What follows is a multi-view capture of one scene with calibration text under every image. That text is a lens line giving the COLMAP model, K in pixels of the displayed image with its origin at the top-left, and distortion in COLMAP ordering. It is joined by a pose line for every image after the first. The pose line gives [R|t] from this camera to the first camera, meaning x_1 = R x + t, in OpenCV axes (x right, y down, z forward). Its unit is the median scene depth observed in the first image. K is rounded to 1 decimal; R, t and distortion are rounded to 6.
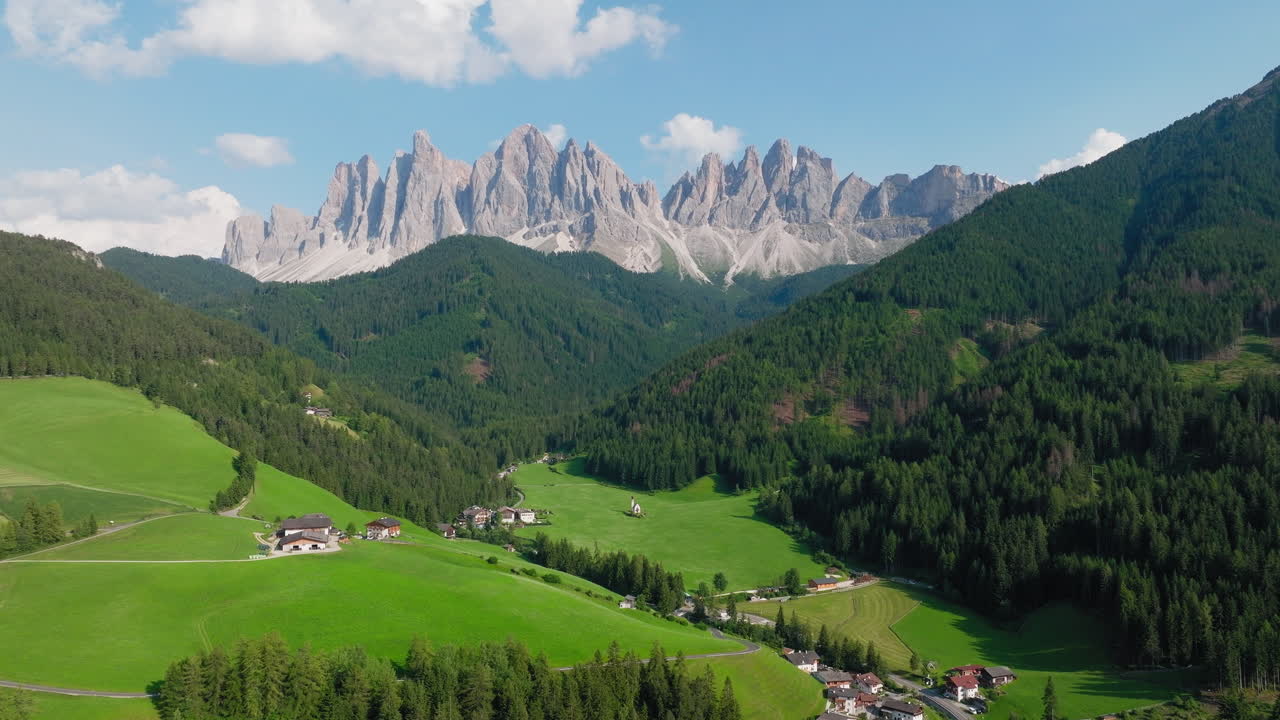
lens RADIAL K [[952.8, 0, 641.1], [0, 952.8, 362.1], [0, 0, 1]] dist [-0.014118, -0.000697]
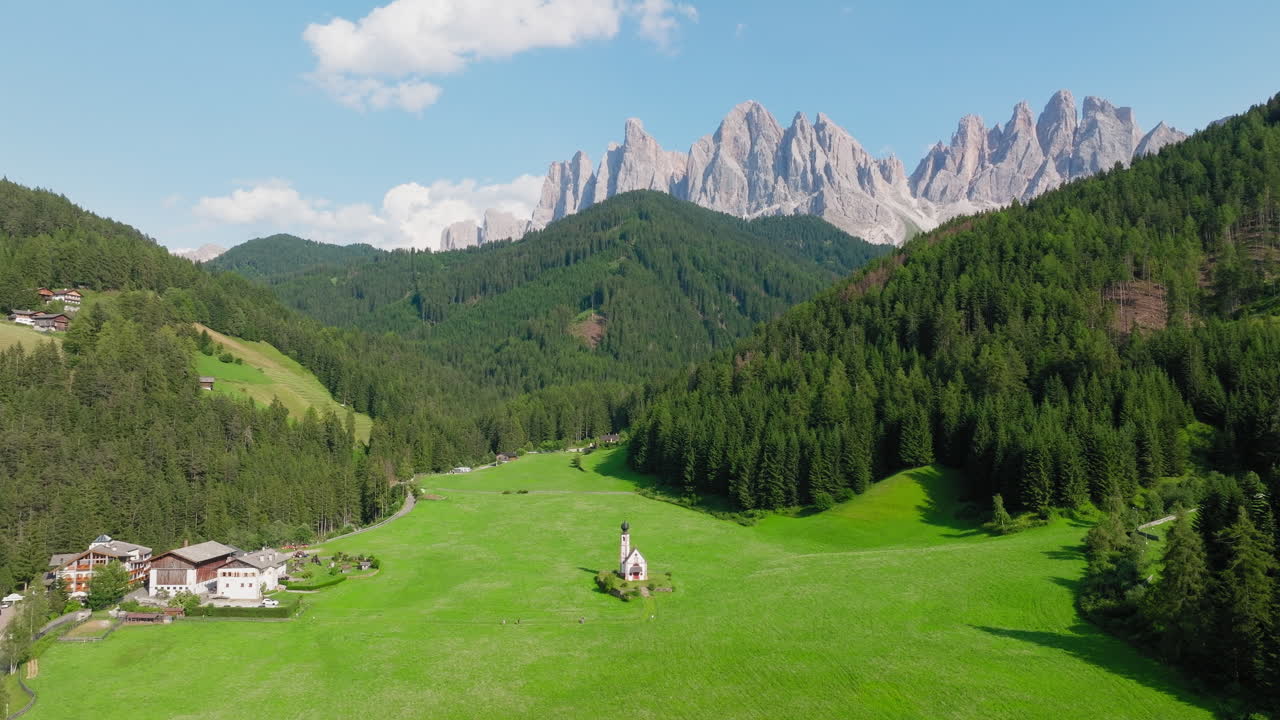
lens RADIAL K [[952.8, 0, 640.5], [0, 952.8, 355.2], [0, 0, 1]] dist [-0.014118, -0.000697]
pose [[0.964155, -0.010474, -0.265132, 0.015689], [0.000077, 0.999231, -0.039197, 0.020823], [0.265339, 0.037772, 0.963415, 0.148095]]
